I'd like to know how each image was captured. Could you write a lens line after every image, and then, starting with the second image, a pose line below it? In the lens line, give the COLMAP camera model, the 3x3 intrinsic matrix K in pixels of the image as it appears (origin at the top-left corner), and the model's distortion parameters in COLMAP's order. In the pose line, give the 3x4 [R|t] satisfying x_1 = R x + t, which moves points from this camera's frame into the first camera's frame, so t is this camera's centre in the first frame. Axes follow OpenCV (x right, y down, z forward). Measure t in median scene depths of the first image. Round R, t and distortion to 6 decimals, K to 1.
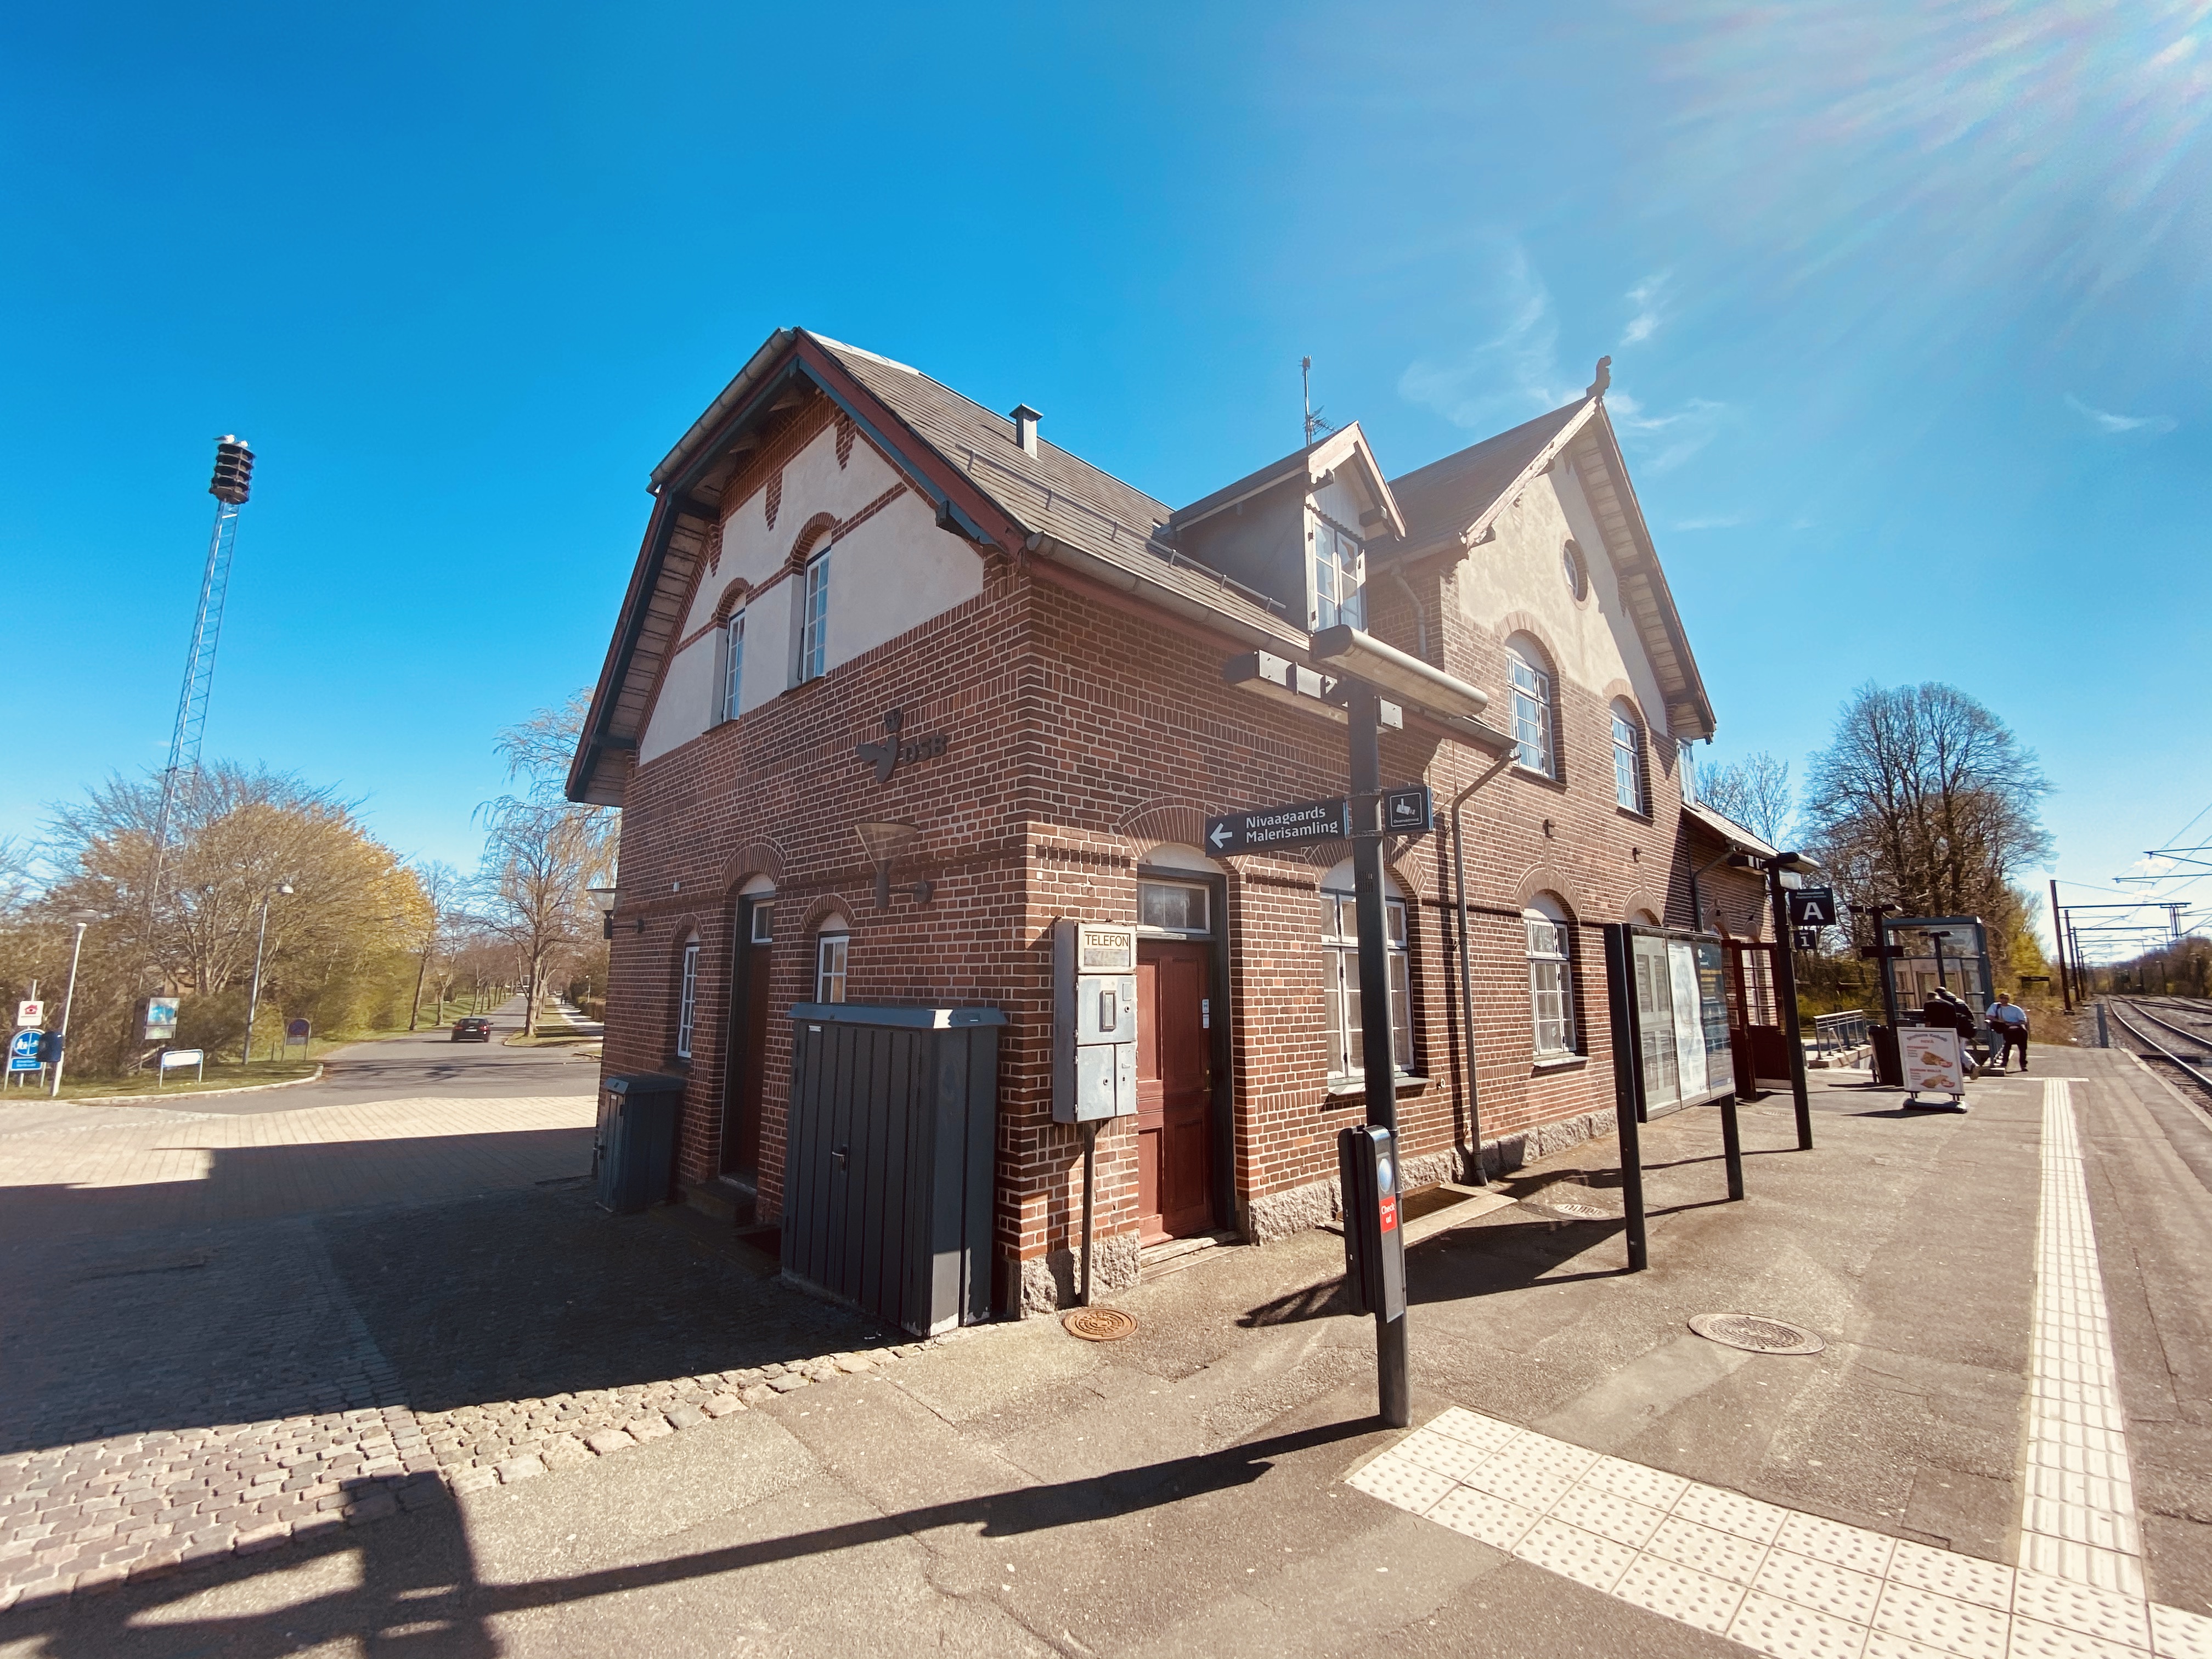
lens RADIAL K [[885.7, 0, 1085.5], [0, 885.7, 836.5], [0, 0, 1]] dist [0.025348, -0.020207]
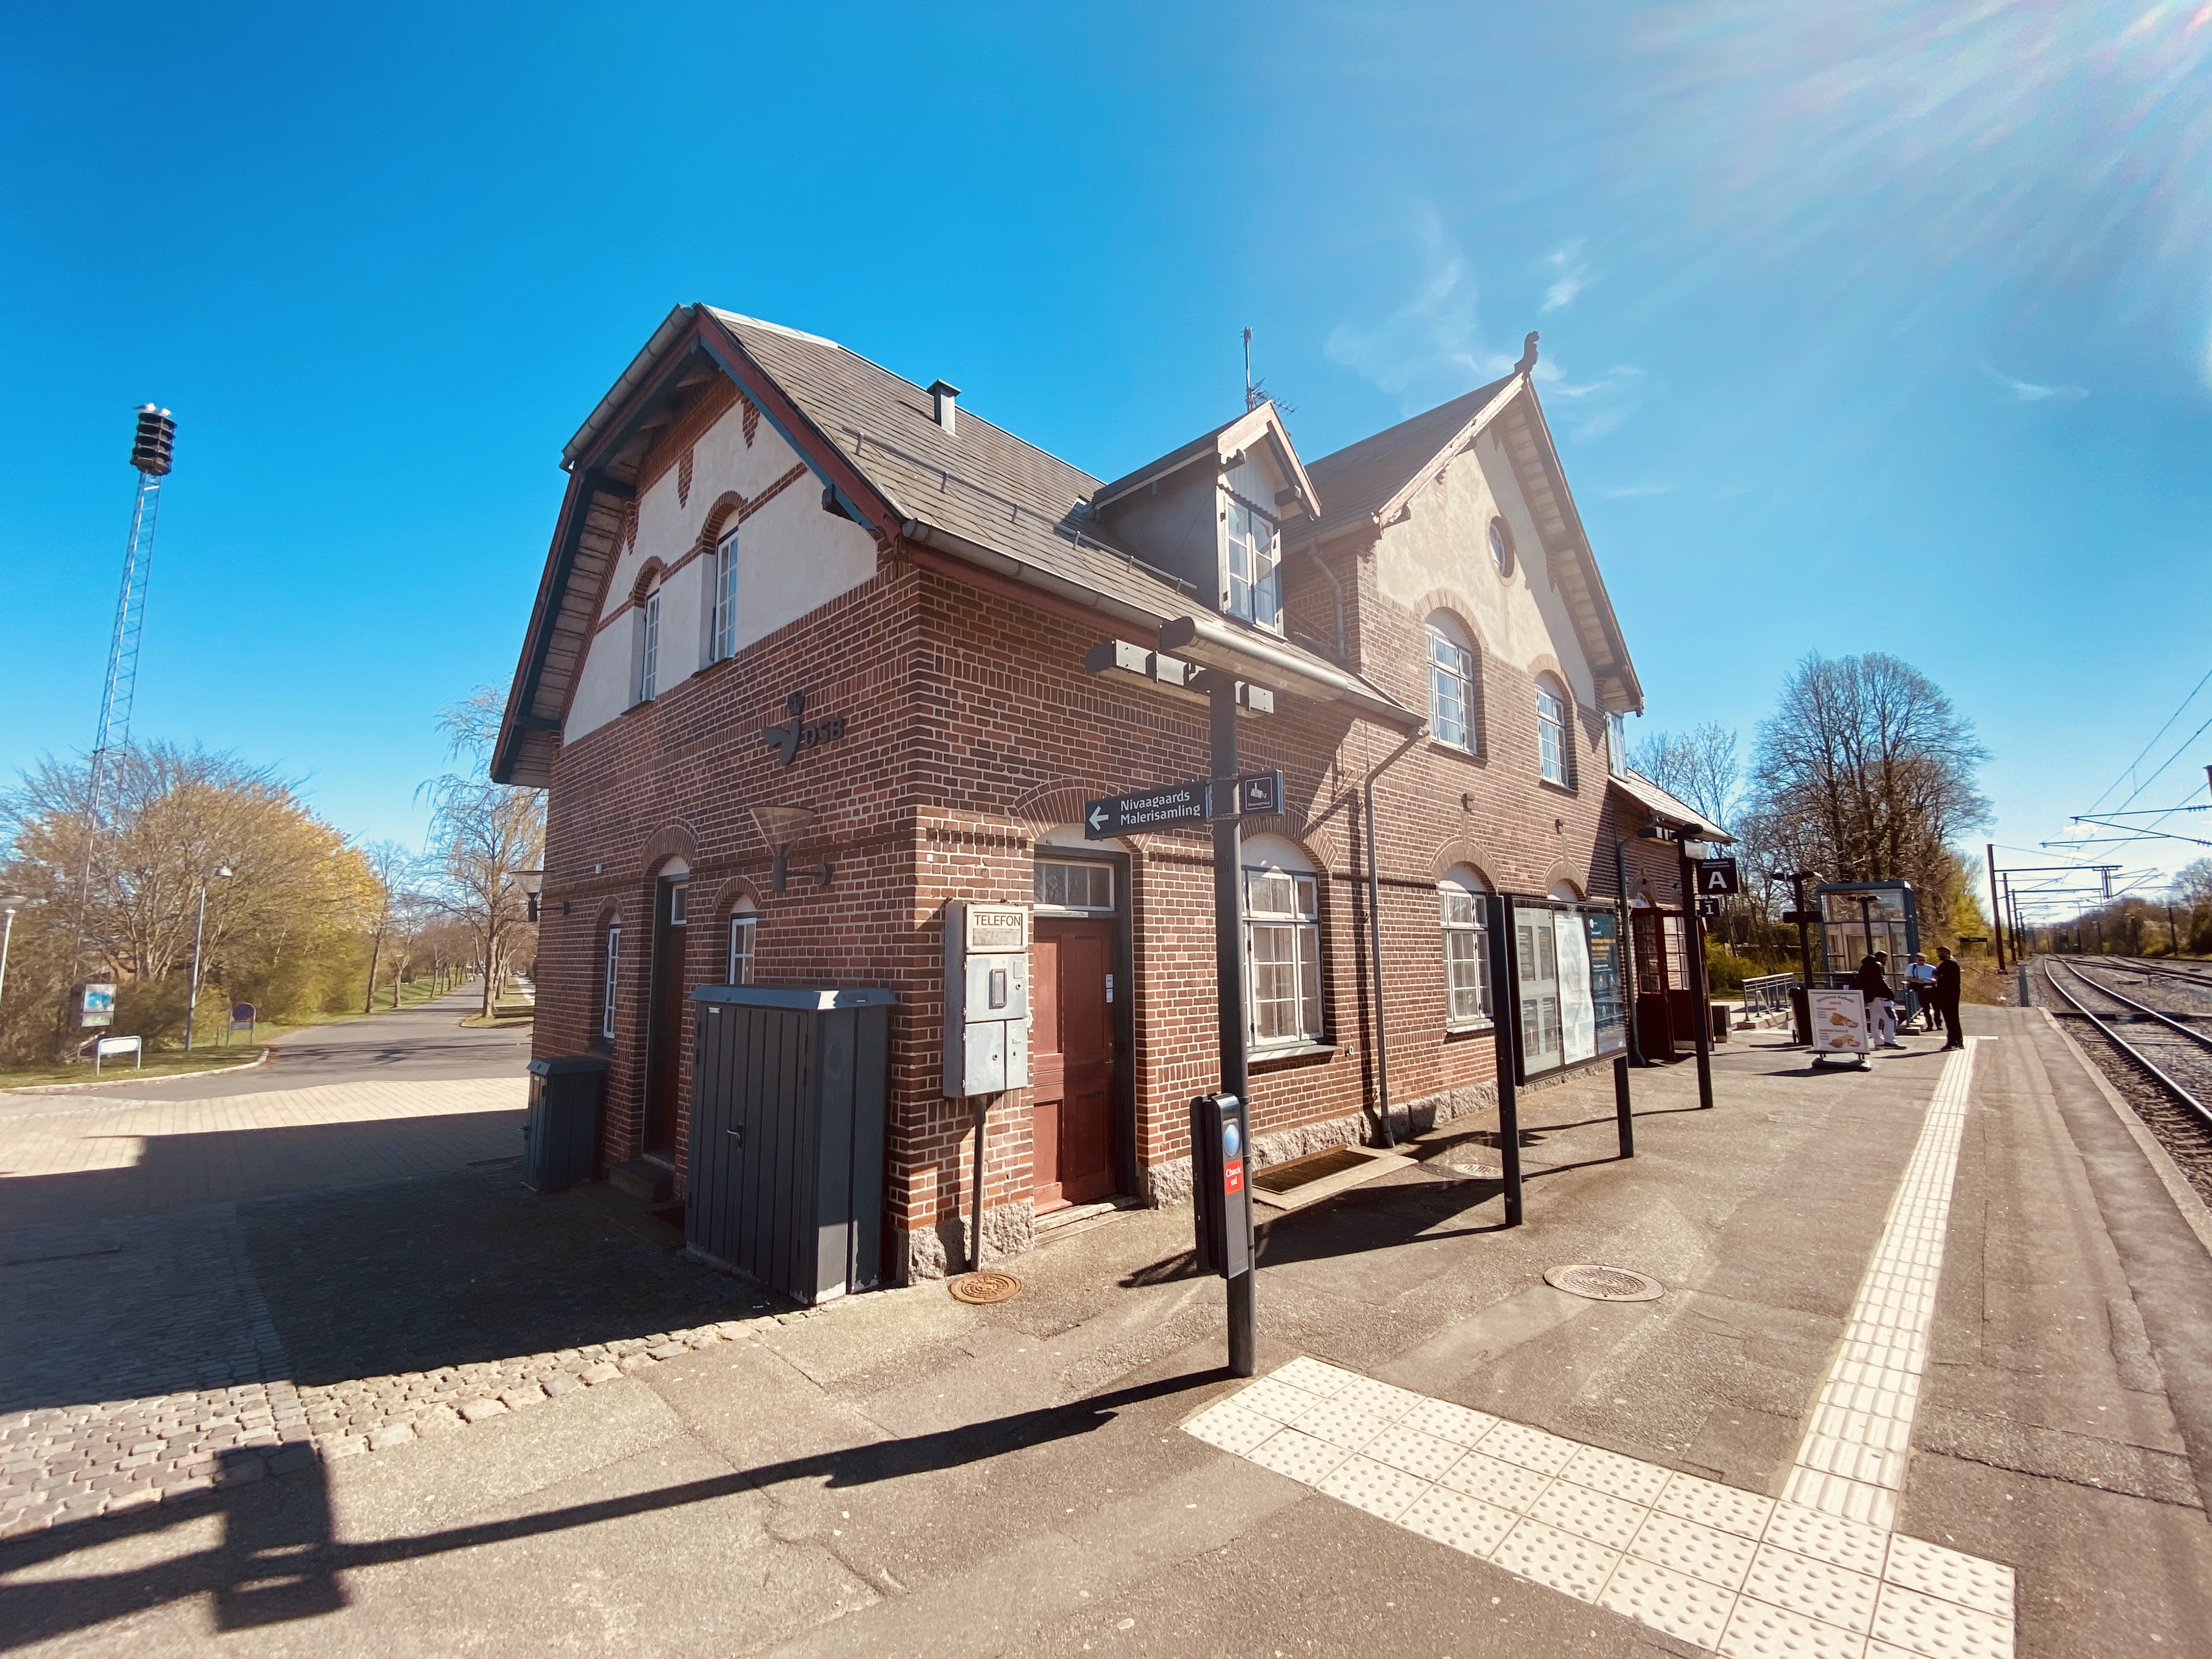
lens RADIAL K [[886.2, 0, 1086.1], [0, 886.2, 836.2], [0, 0, 1]] dist [0.029209, -0.023267]
pose [[0.999496, -0.009339, 0.030329, 0.075158], [0.008411, 0.999496, 0.030601, -0.008083], [-0.030600, -0.030330, 0.999071, -0.020472]]
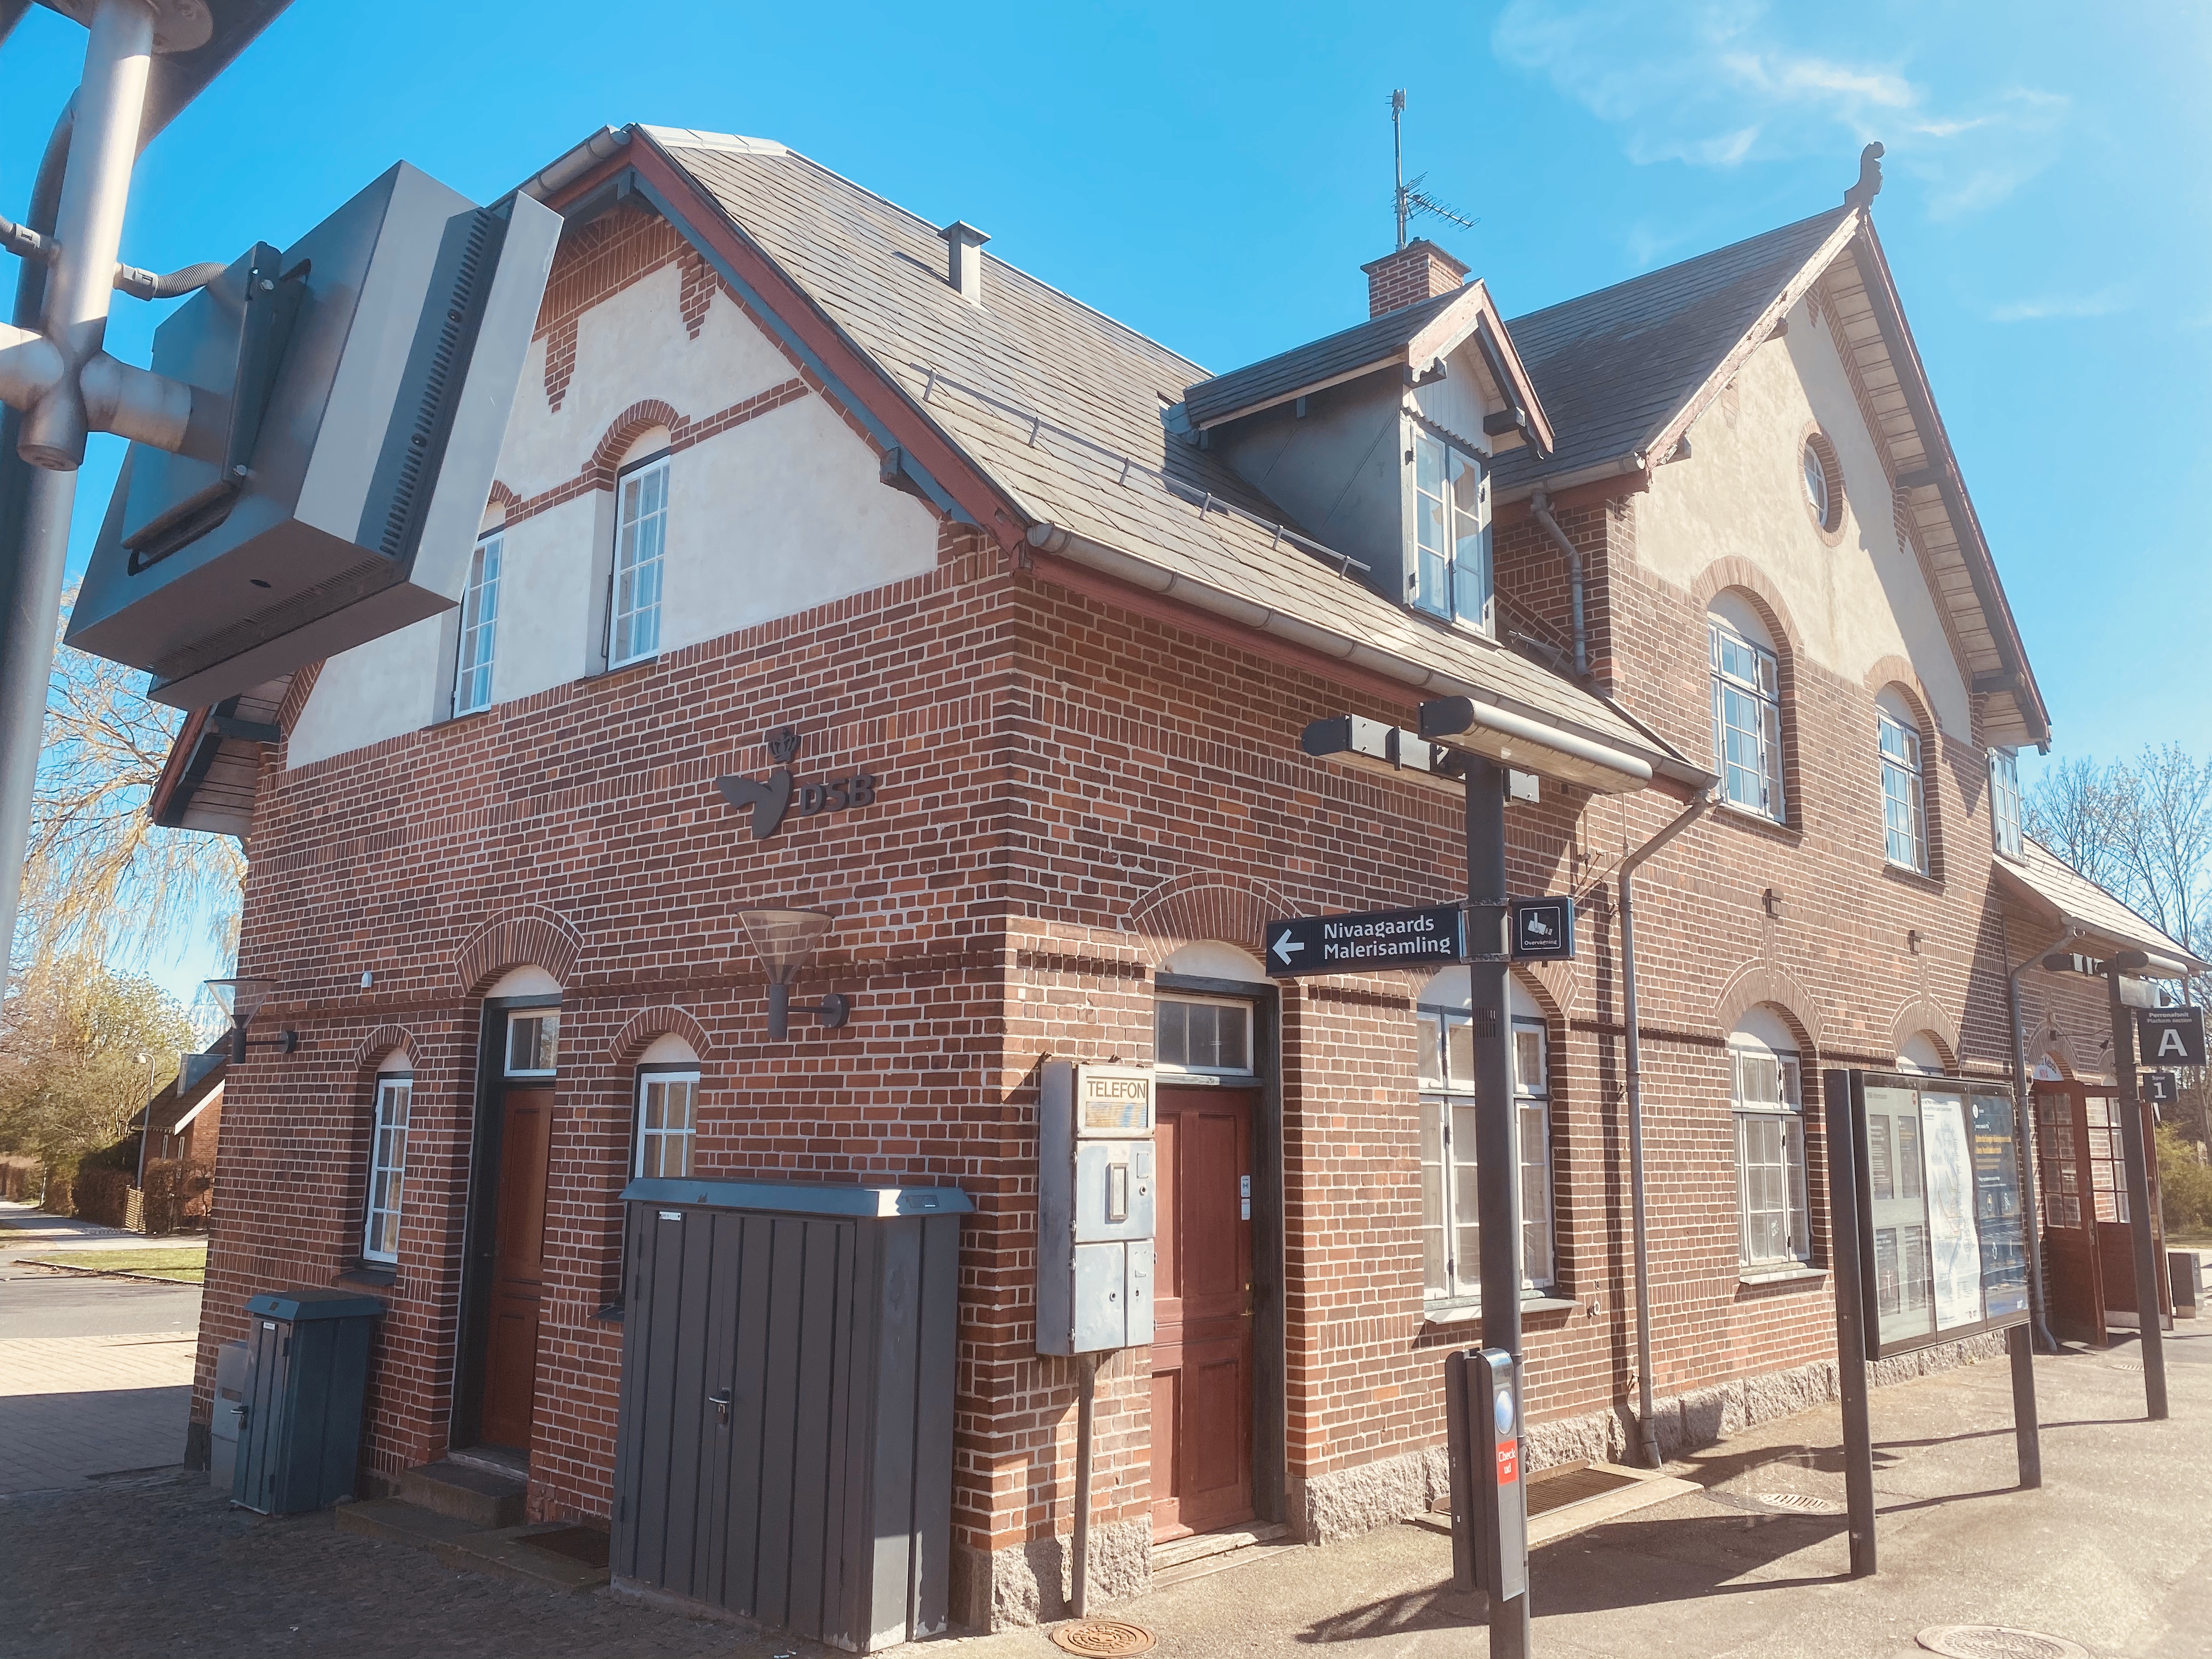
lens RADIAL K [[1692.2, 0, 1069.9], [0, 1692.2, 818.2], [0, 0, 1]] dist [-0.009274, 0.031473]
pose [[0.997683, 0.022388, 0.064251, -0.077728], [-0.020980, 0.999527, -0.022501, -0.049075], [-0.064724, 0.021101, 0.997680, -0.241095]]
